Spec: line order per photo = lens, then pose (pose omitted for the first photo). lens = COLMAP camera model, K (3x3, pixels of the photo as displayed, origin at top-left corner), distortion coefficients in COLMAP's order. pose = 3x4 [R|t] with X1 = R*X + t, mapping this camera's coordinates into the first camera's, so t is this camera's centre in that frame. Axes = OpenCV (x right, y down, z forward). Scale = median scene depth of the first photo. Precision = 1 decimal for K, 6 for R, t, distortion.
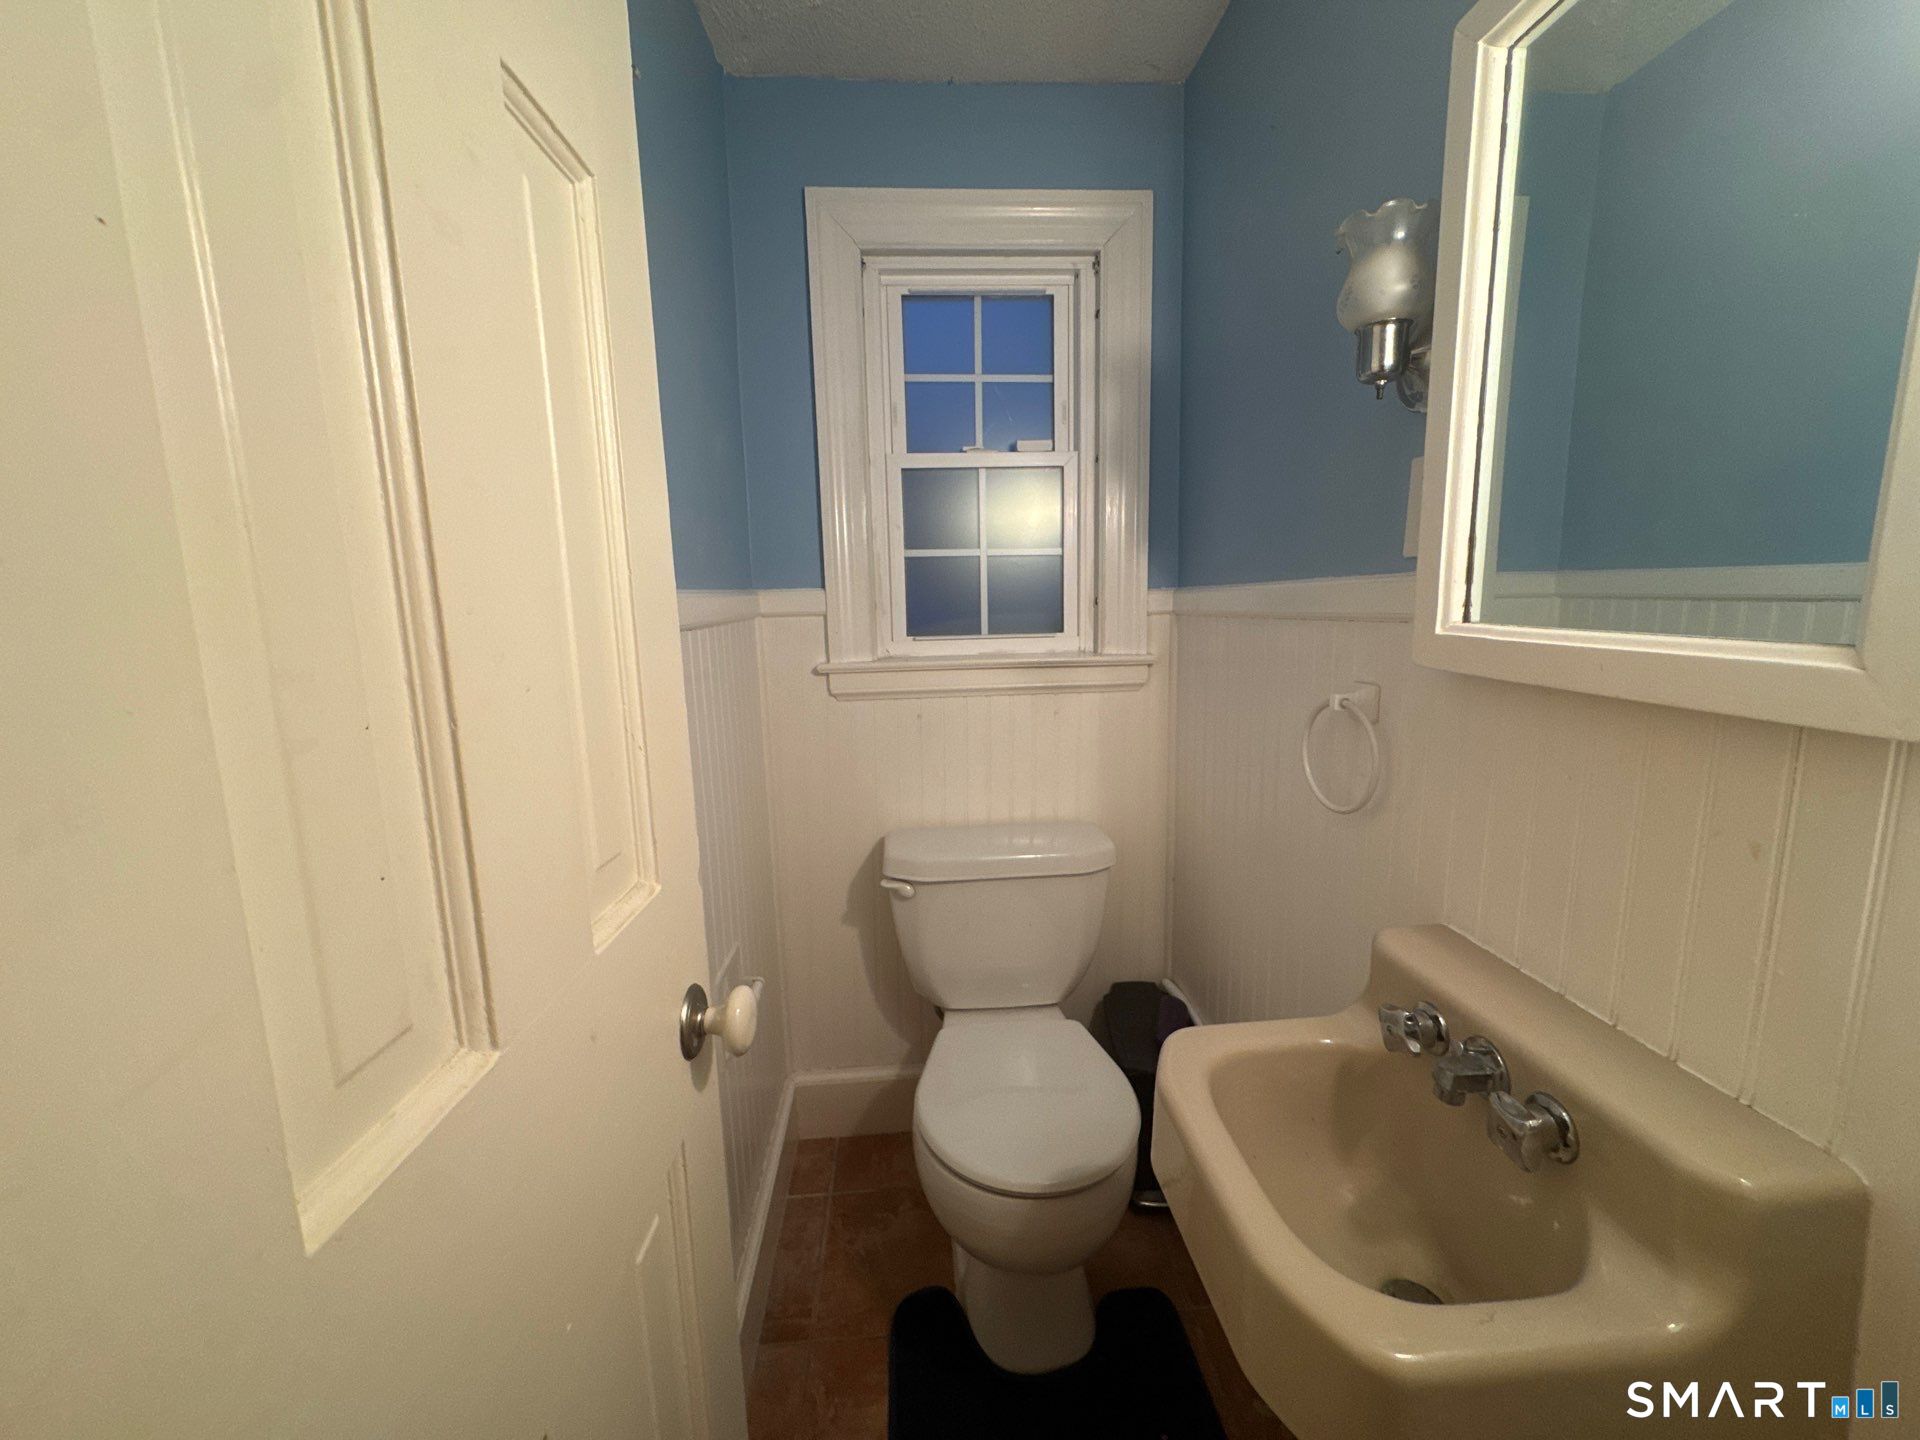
lens RADIAL K [[761.2, 0, 961.7], [0, 761.2, 716.3], [0, 0, 1]] dist [-0.000662, -0.000582]
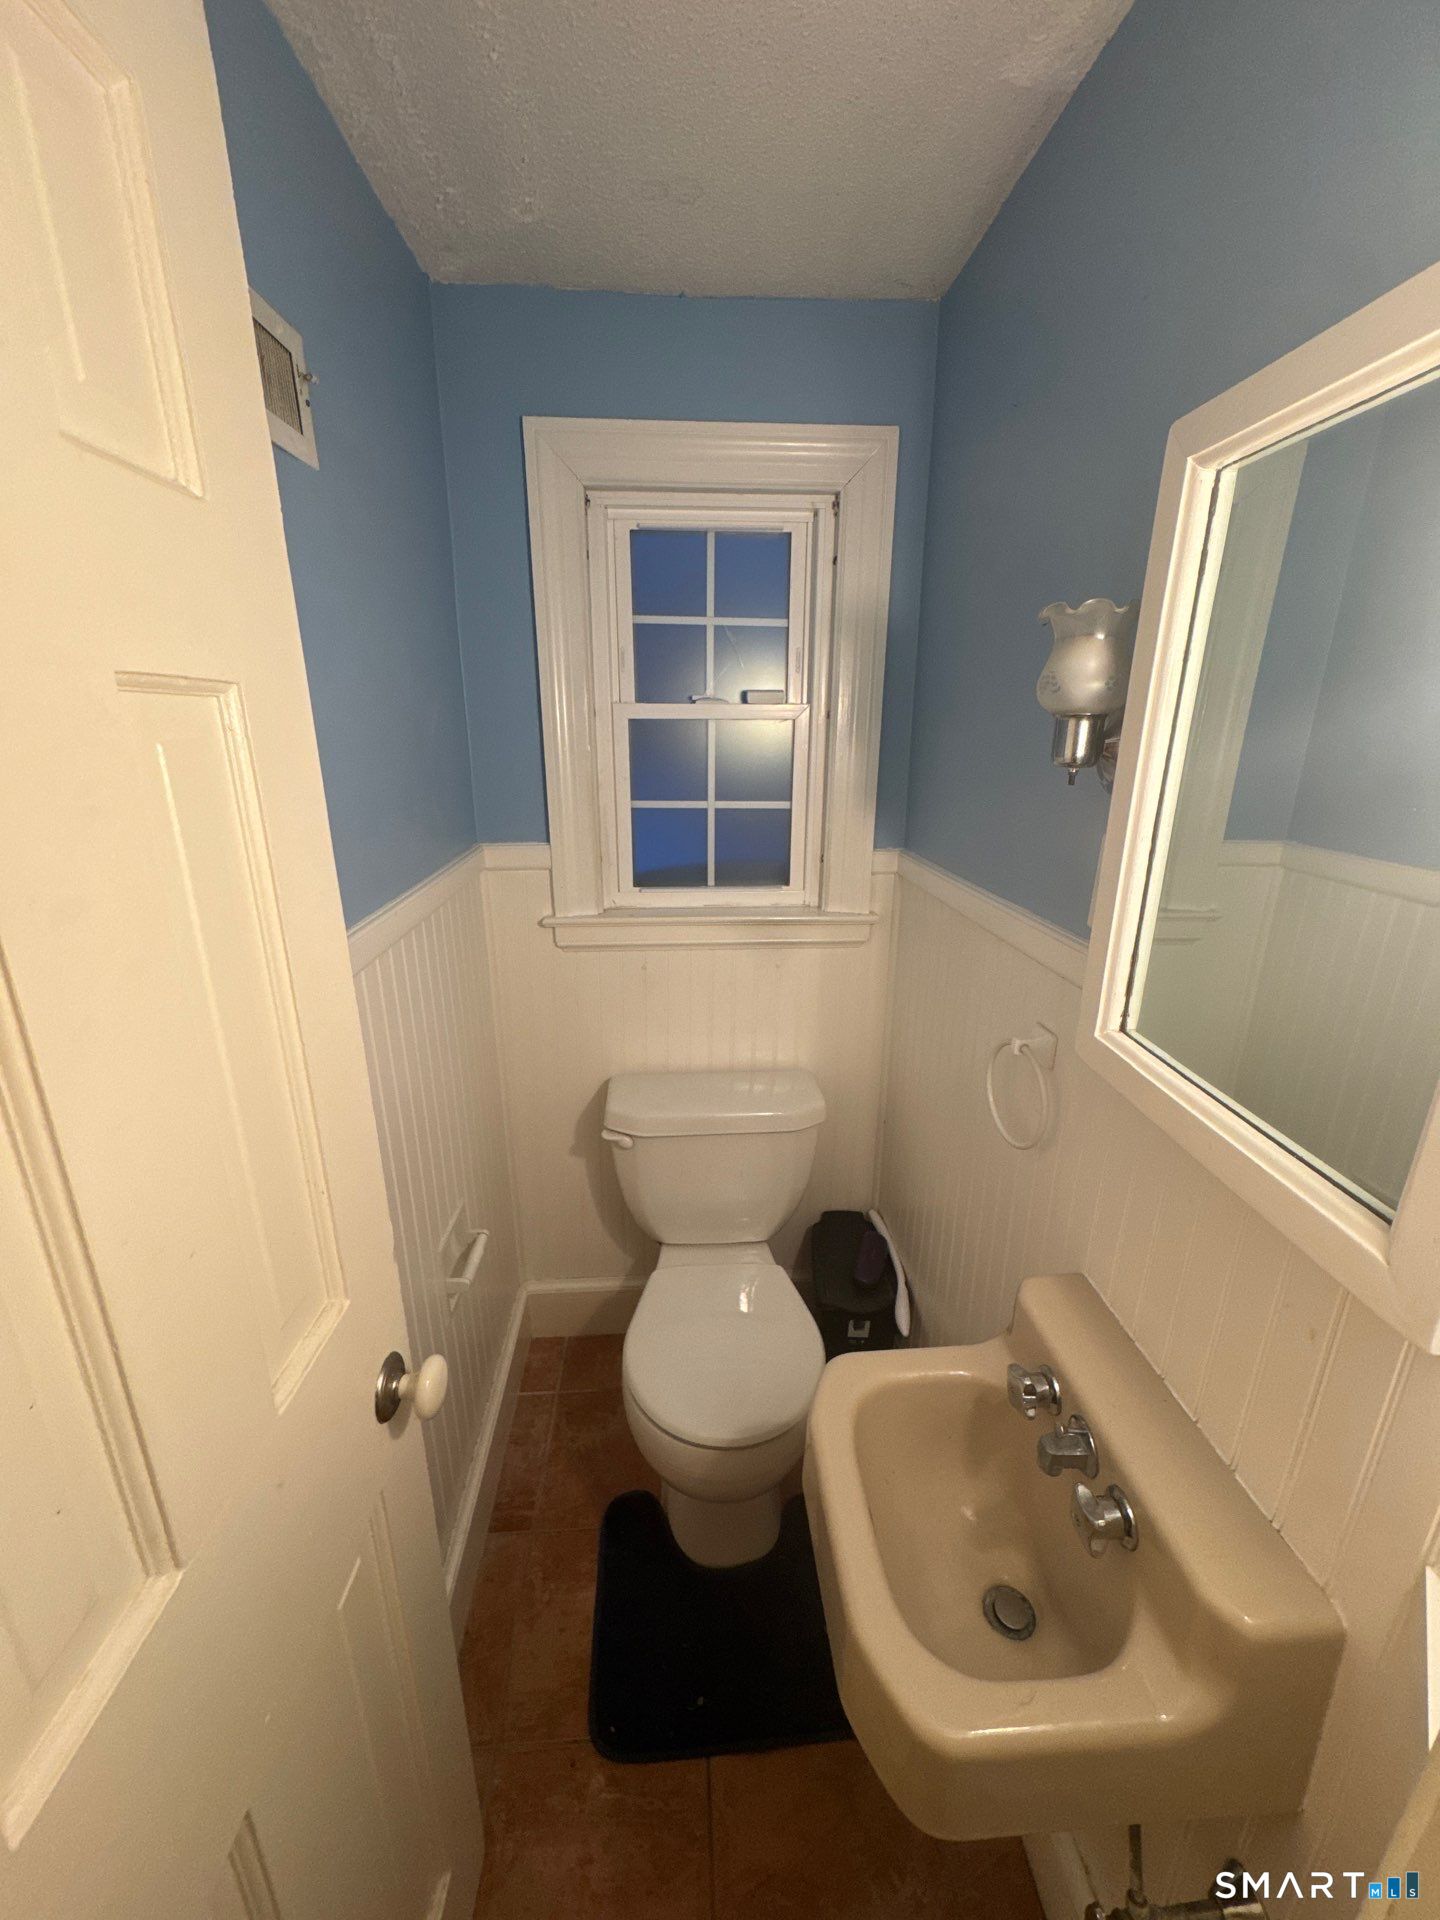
lens RADIAL K [[761.2, 0, 724.0], [0, 761.2, 958.7], [0, 0, 1]] dist [-0.000662, -0.000582]
pose [[0.999598, 0.028316, 0.001072, 0.054911], [-0.028169, 0.988905, 0.145851, -0.178365], [0.003070, -0.145822, 0.989306, -0.011838]]
